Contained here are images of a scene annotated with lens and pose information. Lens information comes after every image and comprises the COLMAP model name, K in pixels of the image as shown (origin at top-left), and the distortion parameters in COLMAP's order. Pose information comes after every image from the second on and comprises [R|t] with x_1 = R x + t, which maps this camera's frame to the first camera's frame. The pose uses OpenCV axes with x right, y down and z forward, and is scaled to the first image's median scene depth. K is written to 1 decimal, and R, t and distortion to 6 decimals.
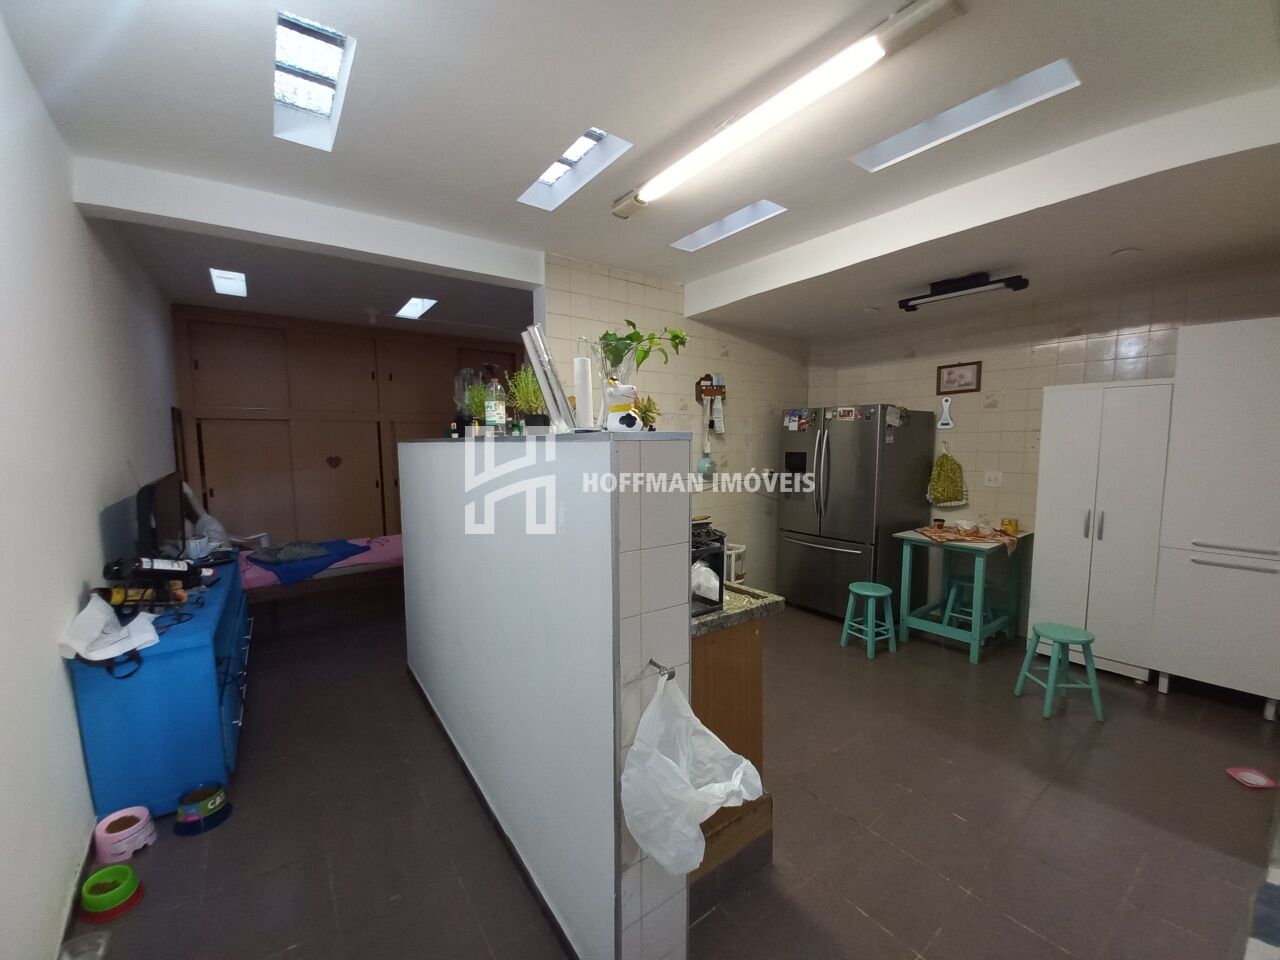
lens RADIAL K [[499.2, 0, 633.0], [0, 499.2, 485.3], [0, 0, 1]] dist [0.010982, -0.017419]
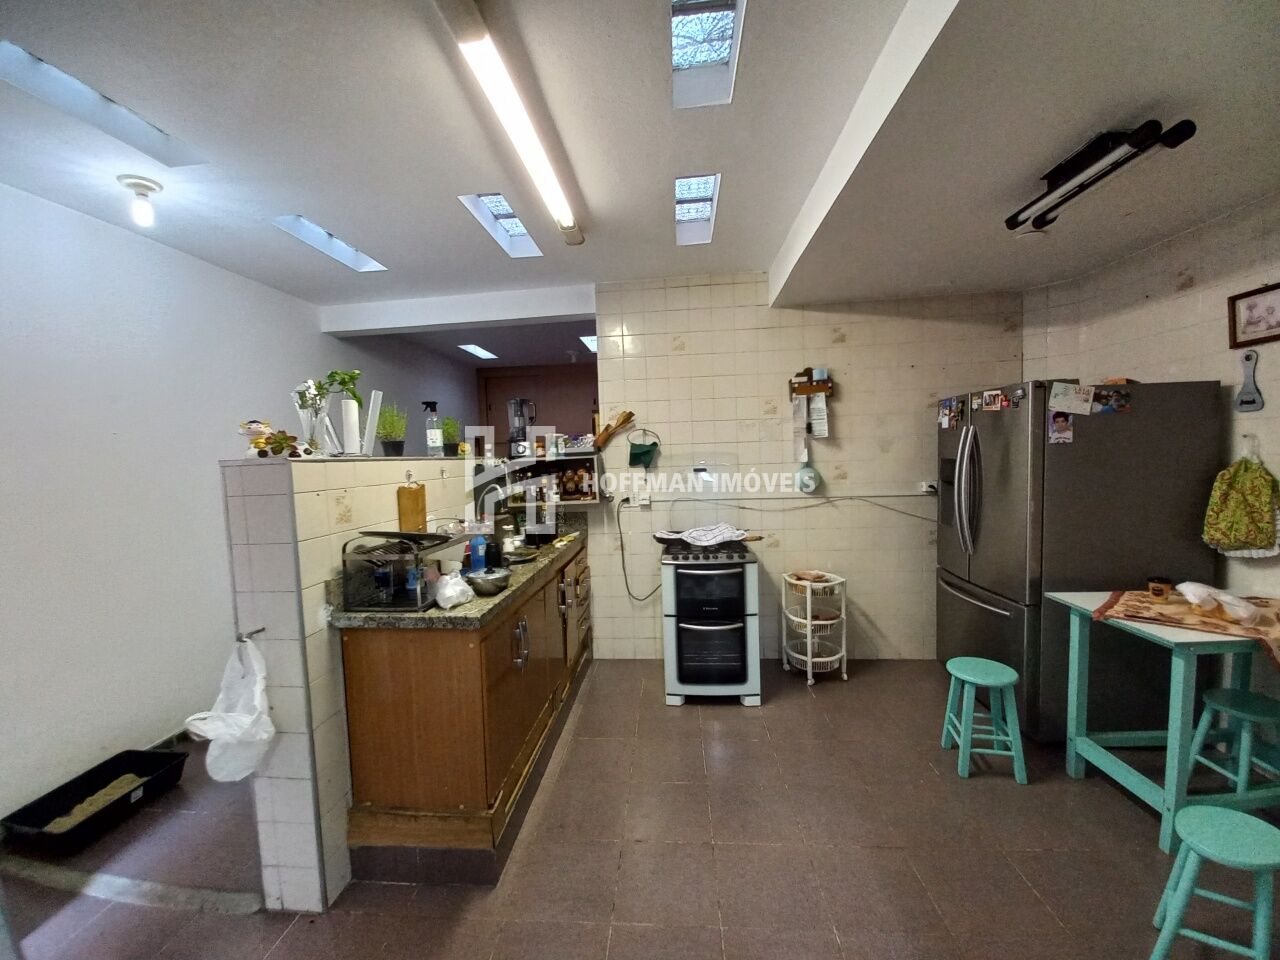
lens RADIAL K [[499.2, 0, 633.0], [0, 499.2, 485.3], [0, 0, 1]] dist [0.010982, -0.017419]
pose [[0.750401, 0.015727, -0.660795, 0.492664], [-0.026715, 0.999622, -0.006547, -0.014129], [0.660442, 0.022566, 0.750537, 0.191675]]
